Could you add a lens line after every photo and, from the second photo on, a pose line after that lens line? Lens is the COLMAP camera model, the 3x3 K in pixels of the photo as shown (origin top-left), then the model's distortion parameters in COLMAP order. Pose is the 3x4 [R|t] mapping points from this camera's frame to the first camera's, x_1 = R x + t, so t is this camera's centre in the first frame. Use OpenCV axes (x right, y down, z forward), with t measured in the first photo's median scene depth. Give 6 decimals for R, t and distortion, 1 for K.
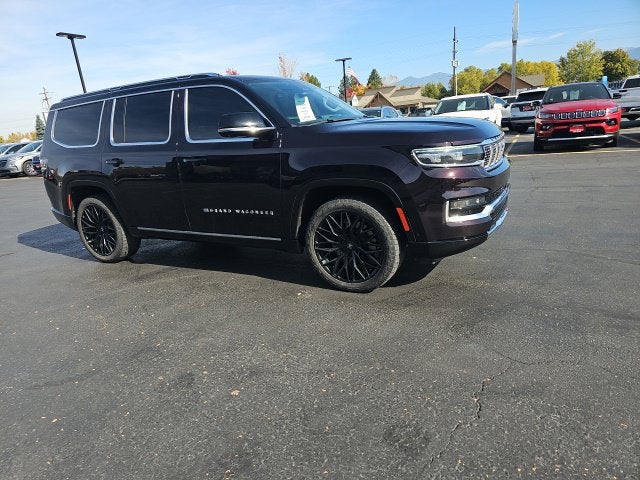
lens RADIAL K [[409.2, 0, 307.9], [0, 409.2, 241.1], [0, 0, 1]] dist [0.054230, -0.044336]
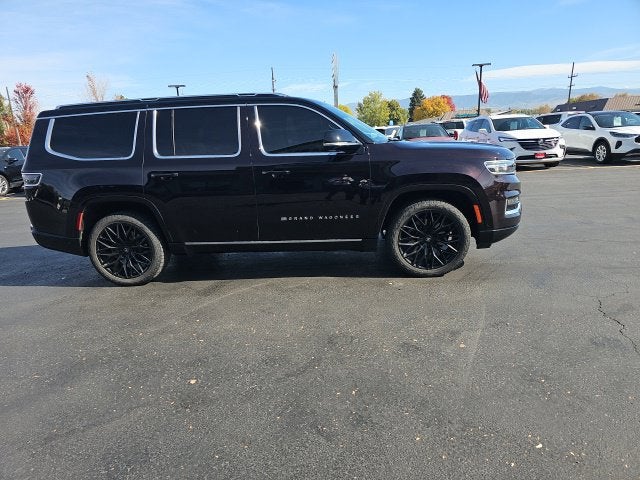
lens RADIAL K [[412.6, 0, 312.6], [0, 412.6, 239.8], [0, 0, 1]] dist [0.057166, -0.049037]
pose [[0.913188, -0.057055, 0.403524, -0.622472], [0.085993, 0.994834, -0.053944, 0.043703], [-0.398362, 0.083961, 0.913378, -0.000107]]
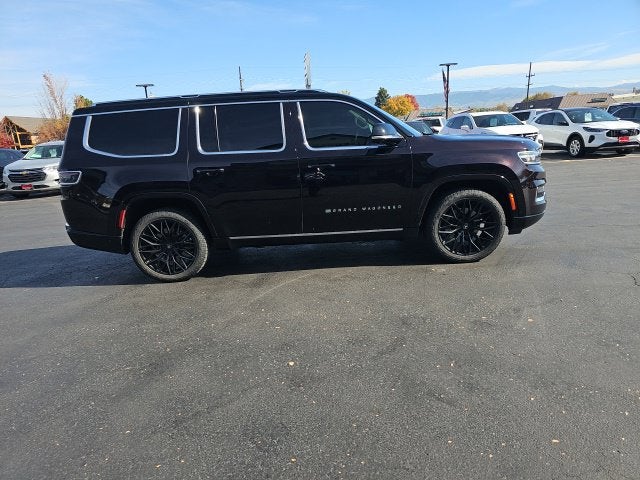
lens RADIAL K [[413.6, 0, 315.2], [0, 413.6, 237.8], [0, 0, 1]] dist [0.055864, -0.045018]
pose [[0.878250, -0.082133, 0.471095, -0.816374], [0.119495, 0.991580, -0.049894, 0.047891], [-0.463030, 0.100113, 0.880670, 0.052395]]
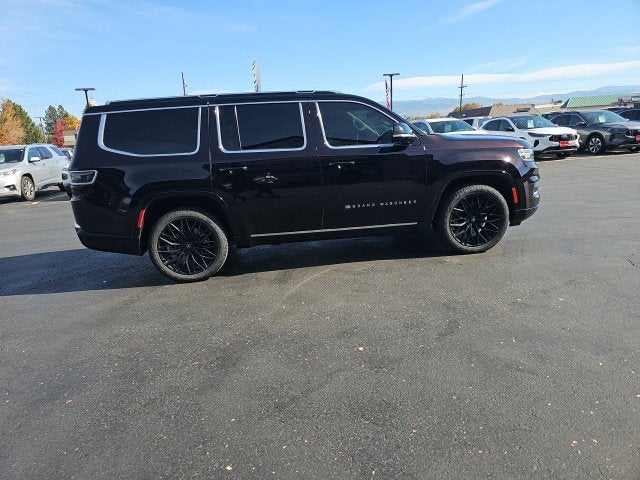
lens RADIAL K [[413.2, 0, 310.3], [0, 413.2, 229.9], [0, 0, 1]] dist [0.058273, -0.047476]
pose [[0.816273, -0.086711, 0.571121, -1.005363], [0.151485, 0.986201, -0.066778, 0.048904], [-0.557450, 0.141025, 0.818145, 0.135904]]
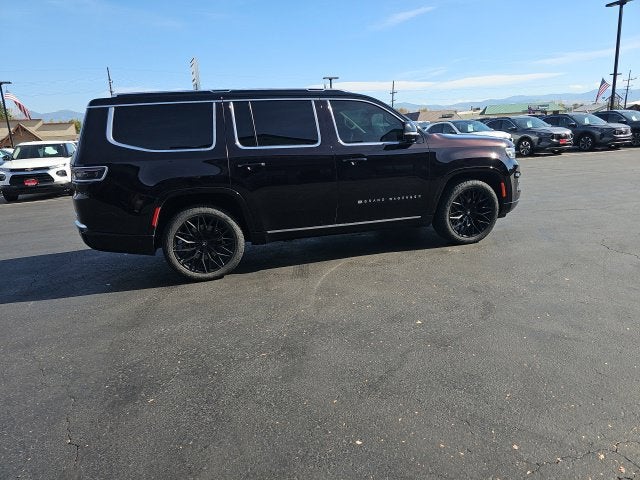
lens RADIAL K [[412.3, 0, 316.2], [0, 412.3, 232.3], [0, 0, 1]] dist [0.056563, -0.043894]
pose [[0.712409, -0.106921, 0.693572, -1.186389], [0.184248, 0.982151, -0.037844, 0.032894], [-0.677146, 0.154750, 0.719393, 0.251215]]
